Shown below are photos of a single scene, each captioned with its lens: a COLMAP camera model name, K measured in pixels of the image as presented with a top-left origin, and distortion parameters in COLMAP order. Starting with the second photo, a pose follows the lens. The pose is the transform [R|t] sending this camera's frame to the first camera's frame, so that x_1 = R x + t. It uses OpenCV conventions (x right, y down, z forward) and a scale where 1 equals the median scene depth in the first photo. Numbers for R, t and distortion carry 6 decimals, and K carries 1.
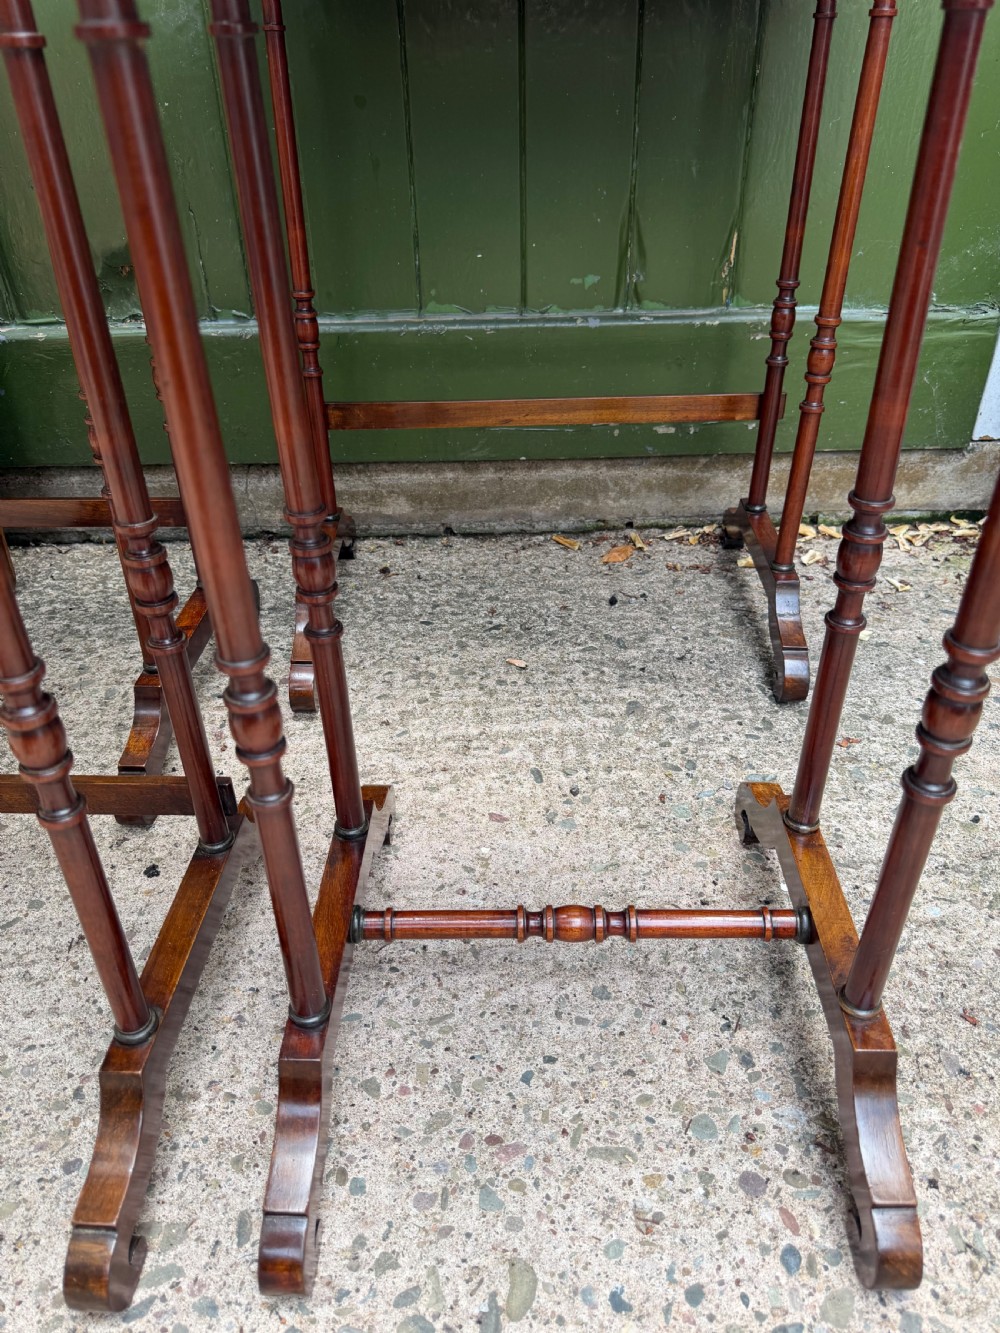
lens RADIAL K [[937.9, 0, 501.1], [0, 937.9, 674.5], [0, 0, 1]] dist [0.090293, -0.137098]
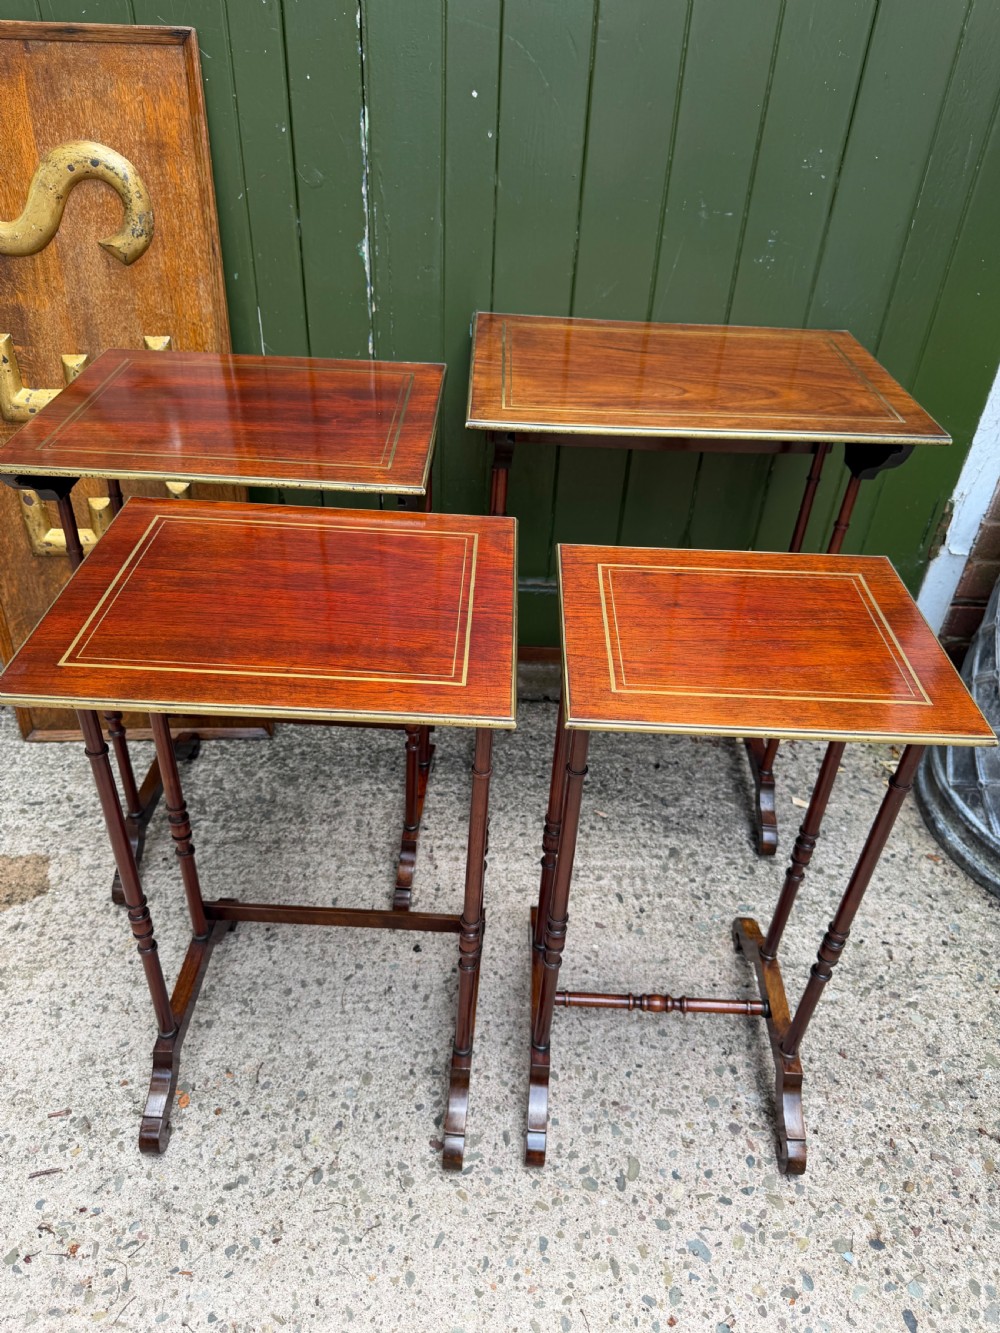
lens RADIAL K [[940.6, 0, 501.4], [0, 940.6, 669.2], [0, 0, 1]] dist [0.113428, -0.229007]
pose [[0.997828, 0.058061, 0.031129, -0.260691], [-0.059277, 0.997452, 0.039694, -0.373546], [-0.028745, -0.041453, 0.998727, -0.736503]]
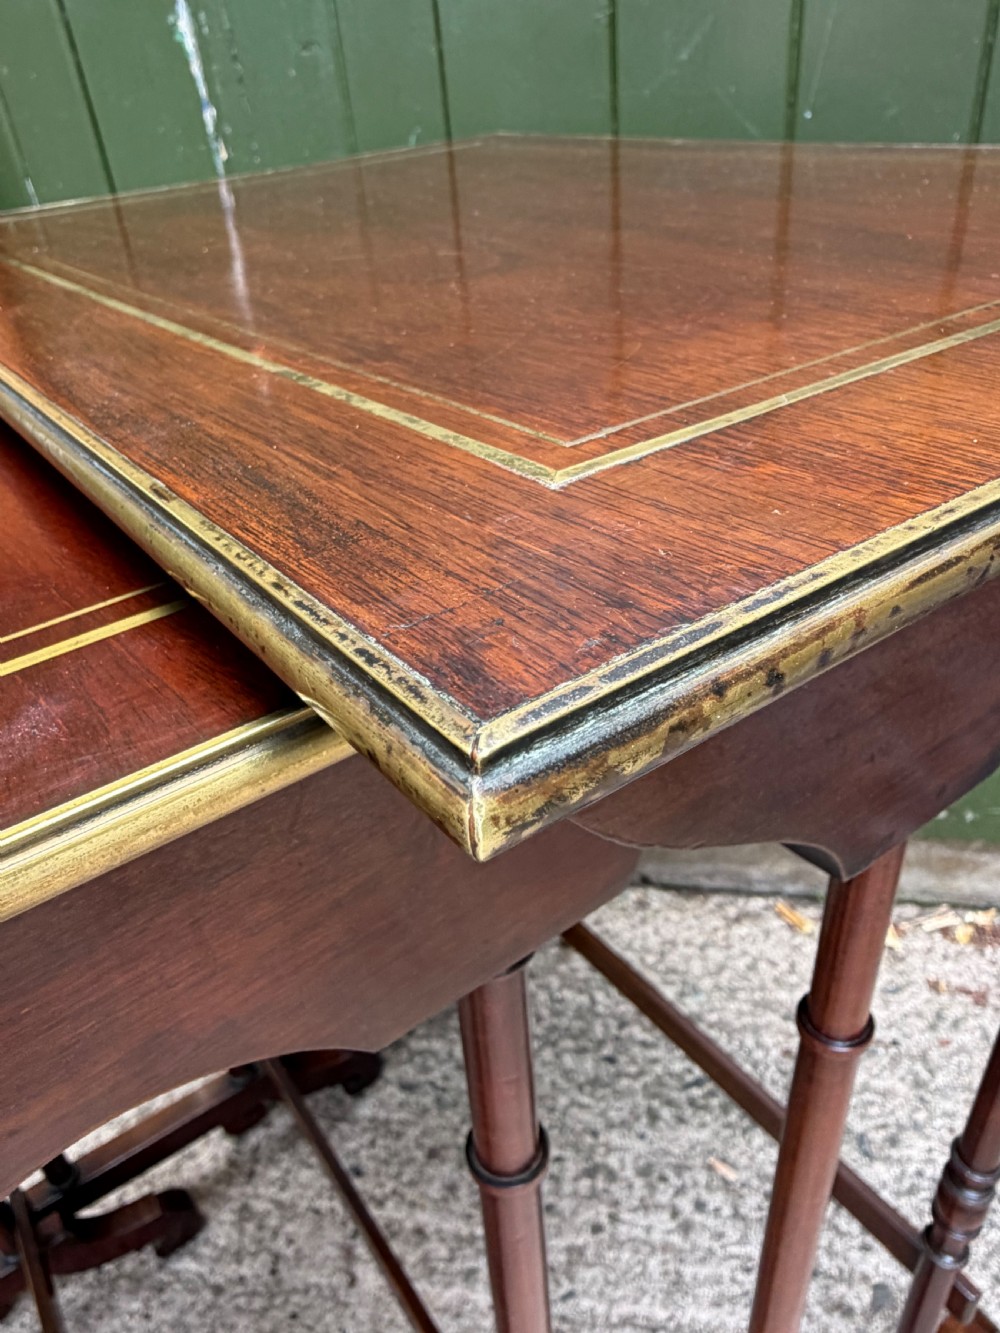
lens RADIAL K [[966.2, 0, 497.8], [0, 966.2, 662.8], [0, 0, 1]] dist [0.000238, -0.000165]
pose [[0.977273, 0.053328, -0.205169, -0.026813], [-0.056930, 0.998310, -0.011687, -0.479549], [0.204199, 0.023101, 0.978657, 0.198590]]
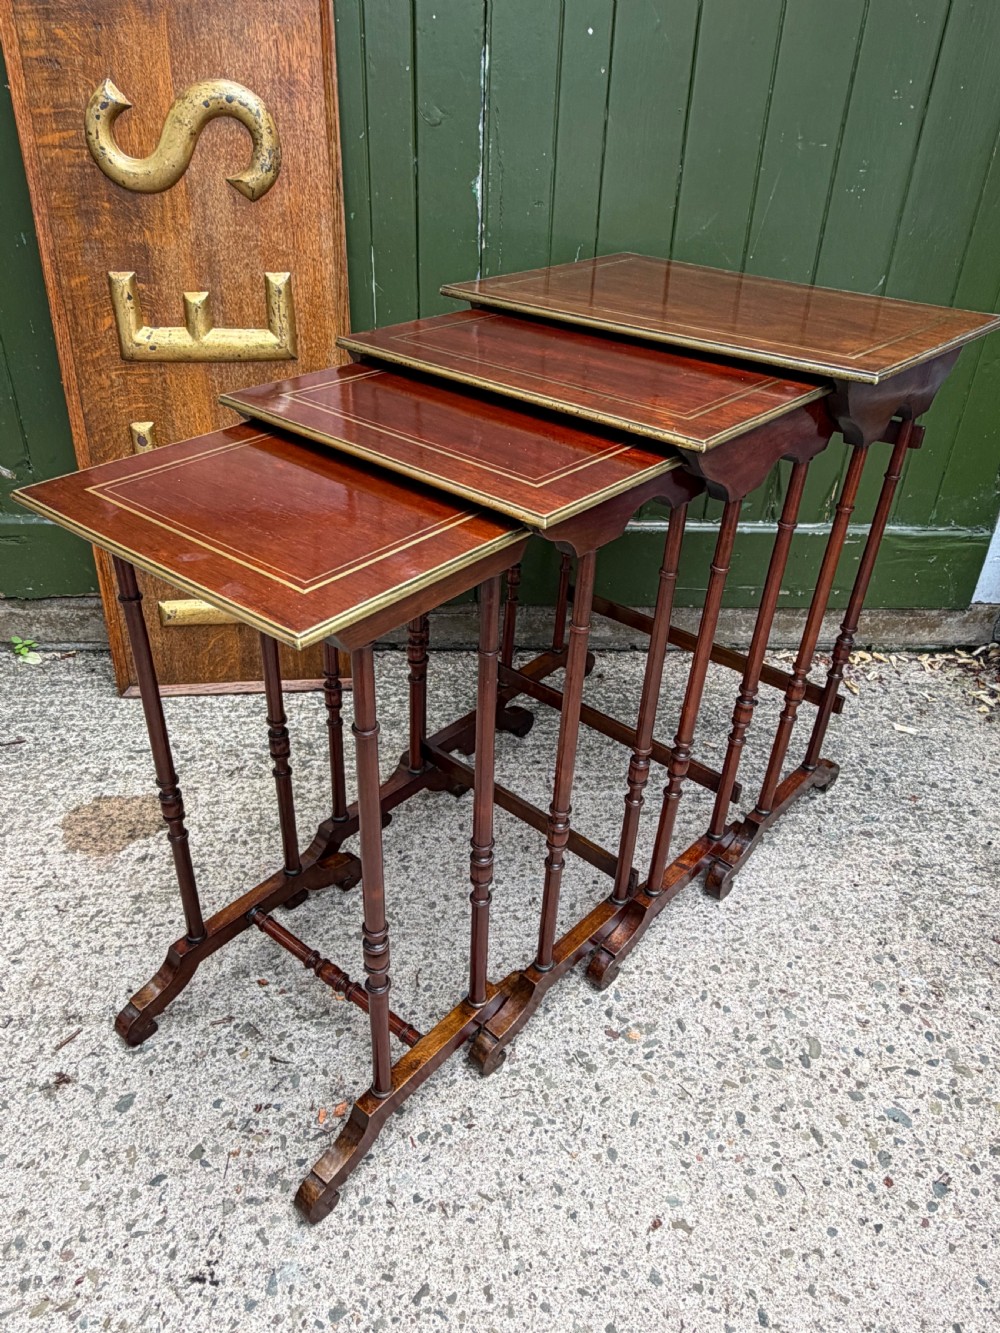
lens RADIAL K [[955.2, 0, 498.2], [0, 955.2, 662.3], [0, 0, 1]] dist [-0.003183, 0.003035]
pose [[0.998005, 0.026763, 0.057176, -0.524694], [-0.024608, 0.998972, -0.038077, -0.096558], [-0.058137, 0.036594, 0.997638, -0.743908]]
